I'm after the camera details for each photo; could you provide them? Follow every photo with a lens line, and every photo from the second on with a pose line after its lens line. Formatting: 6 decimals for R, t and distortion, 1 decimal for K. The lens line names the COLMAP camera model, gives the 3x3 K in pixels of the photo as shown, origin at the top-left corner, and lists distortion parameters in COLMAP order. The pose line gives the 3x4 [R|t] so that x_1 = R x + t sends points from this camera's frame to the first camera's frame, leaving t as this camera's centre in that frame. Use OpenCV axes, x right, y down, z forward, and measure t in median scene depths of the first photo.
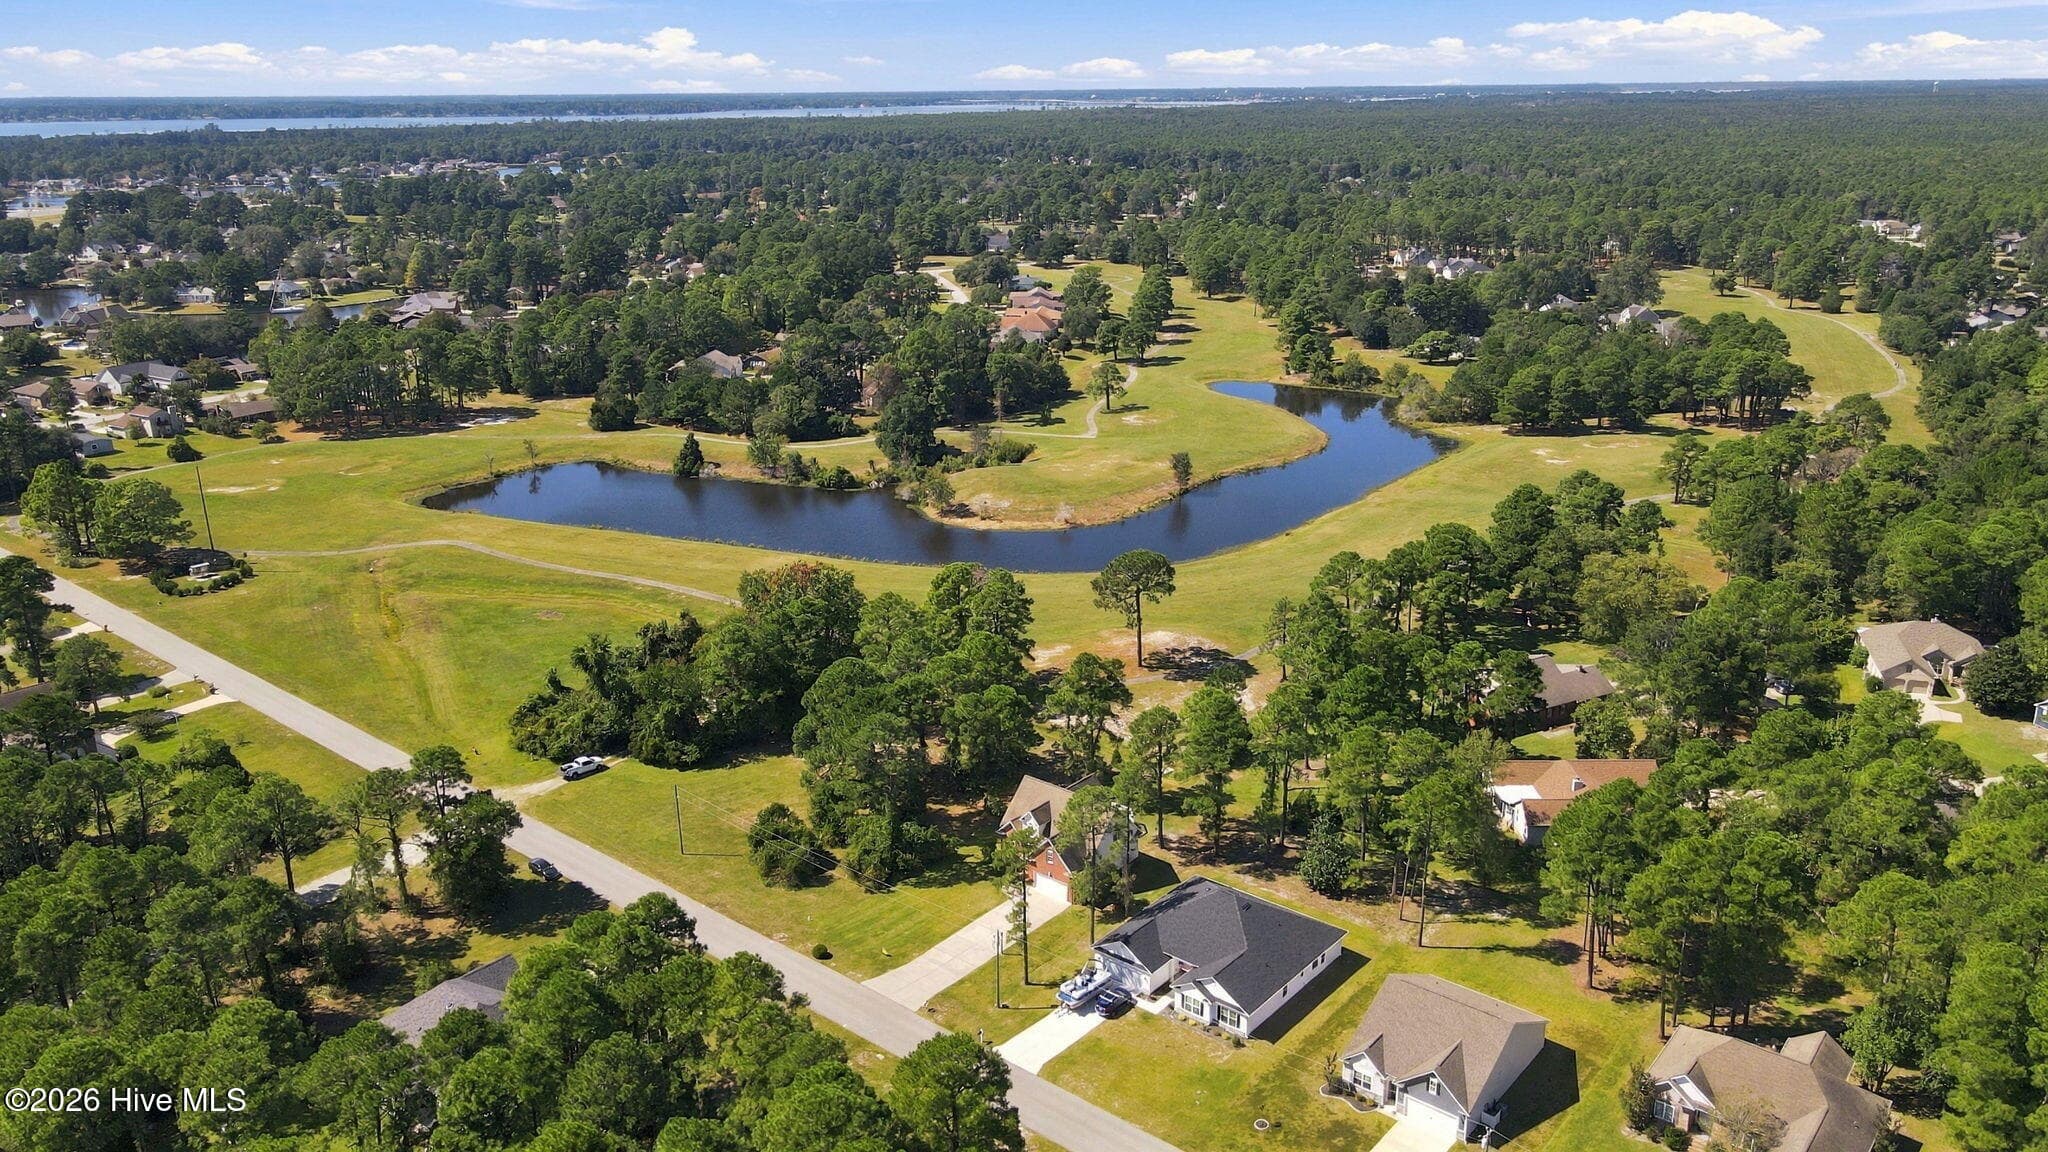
lens RADIAL K [[1492.9, 0, 1027.5], [0, 1492.9, 582.1], [0, 0, 1]] dist [0.005880, 0.017759]
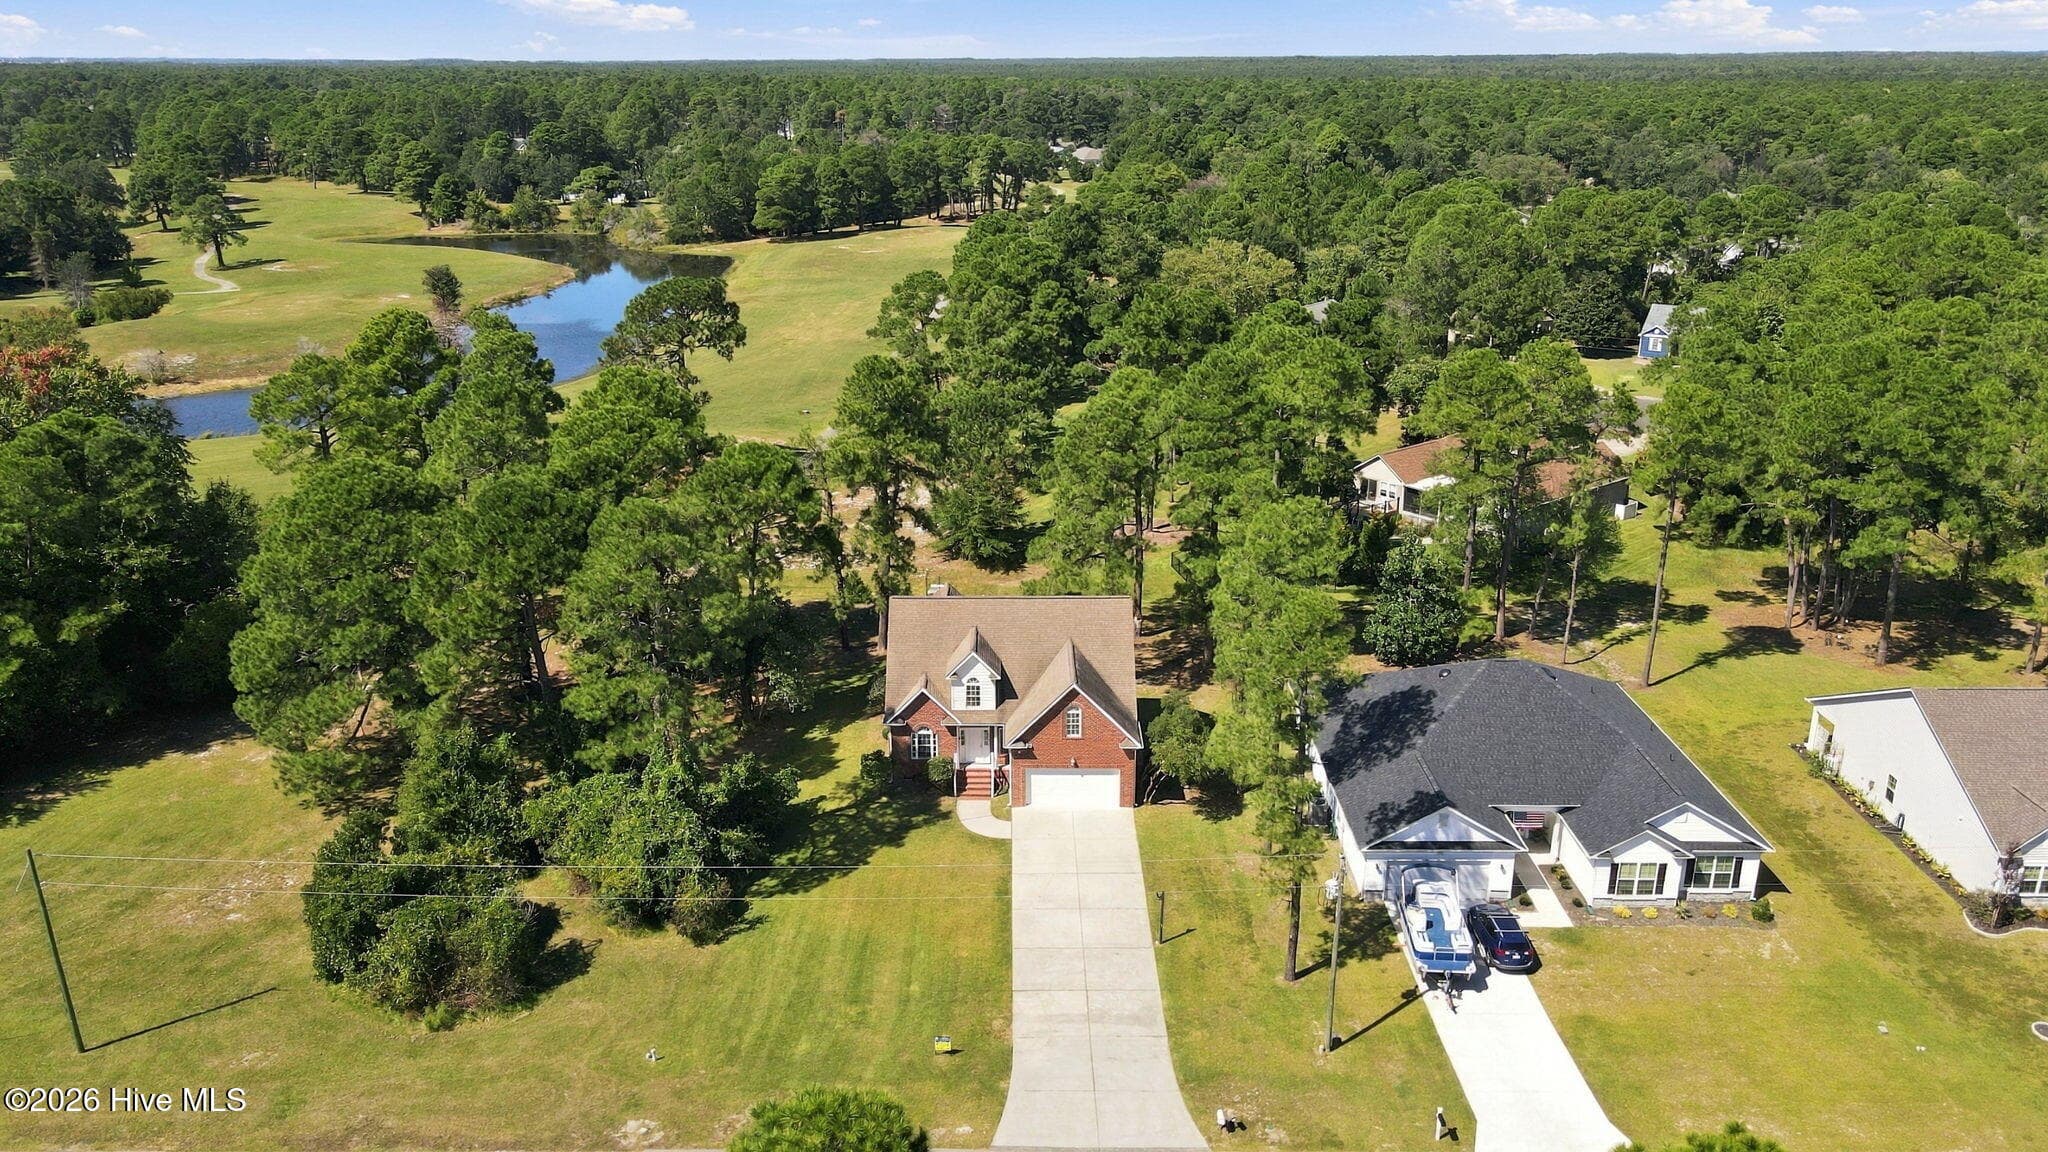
lens RADIAL K [[1492.9, 0, 1005.5], [0, 1492.9, 579.0], [0, 0, 1]] dist [0.005880, 0.017759]
pose [[0.773048, -0.204477, 0.600488, -0.258789], [0.198325, 0.977076, 0.077394, 0.097645], [-0.602547, 0.059262, 0.795880, 0.624884]]
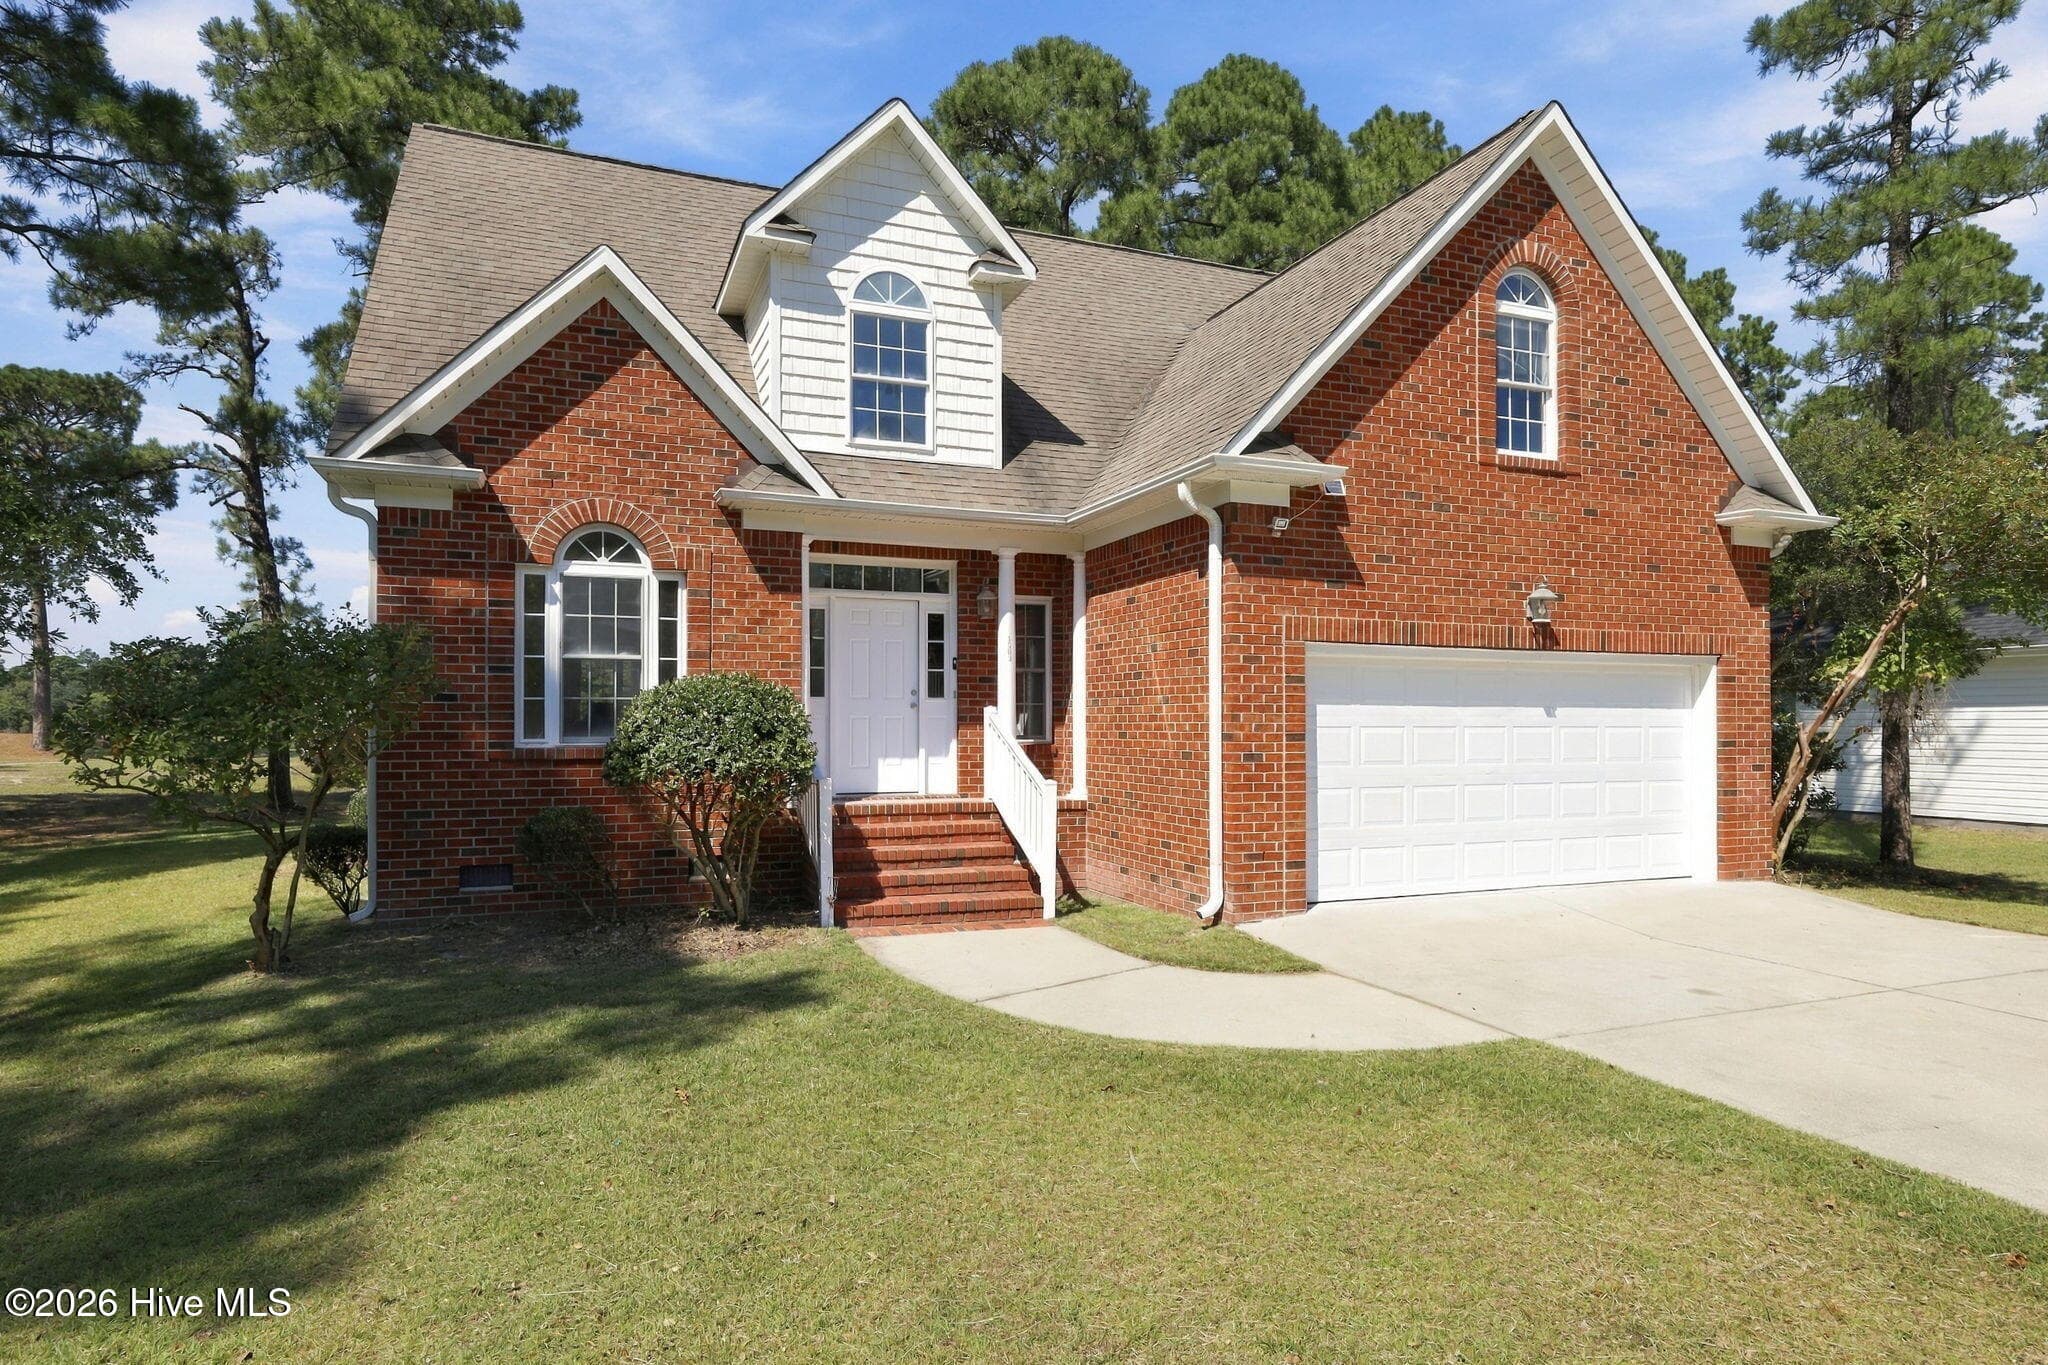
lens RADIAL K [[1140.1, 0, 1023.4], [0, 1140.1, 706.7], [0, 0, 1]] dist [-0.006220, 0.007220]
pose [[0.470567, 0.025800, 0.881987, -0.051370], [0.274007, 0.945882, -0.173860, 0.197798], [-0.838741, 0.323484, 0.438031, 0.969731]]
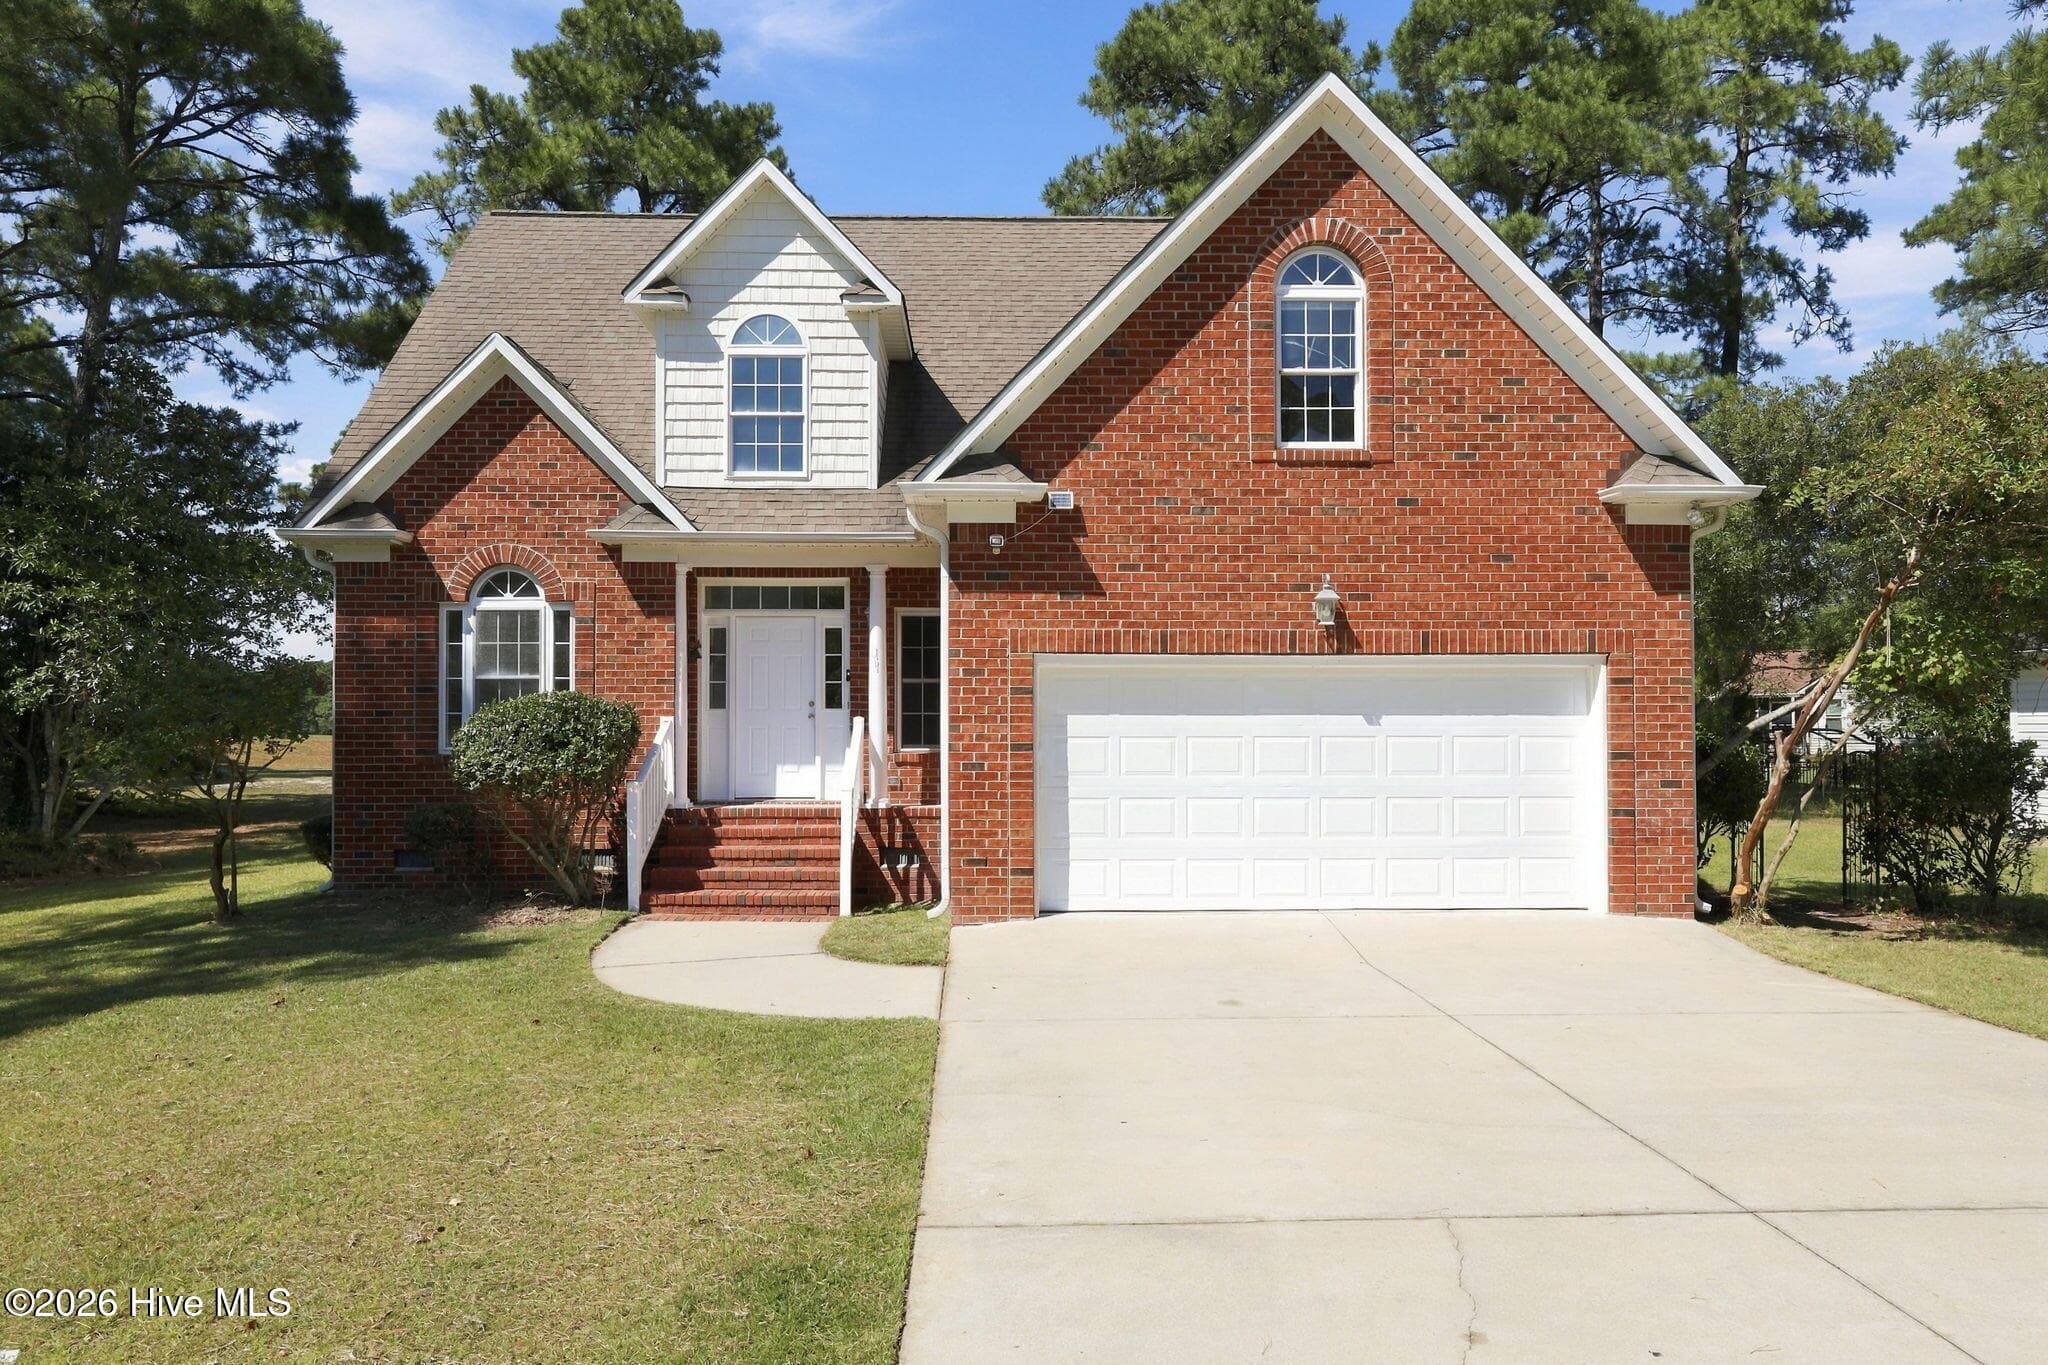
lens RADIAL K [[1361.9, 0, 1024.8], [0, 1361.9, 695.7], [0, 0, 1]] dist [-0.001845, 0.006250]
pose [[0.746893, 0.026563, 0.664413, -0.041440], [0.204106, 0.941807, -0.267096, 0.208736], [-0.632844, 0.335103, 0.698008, 0.935678]]
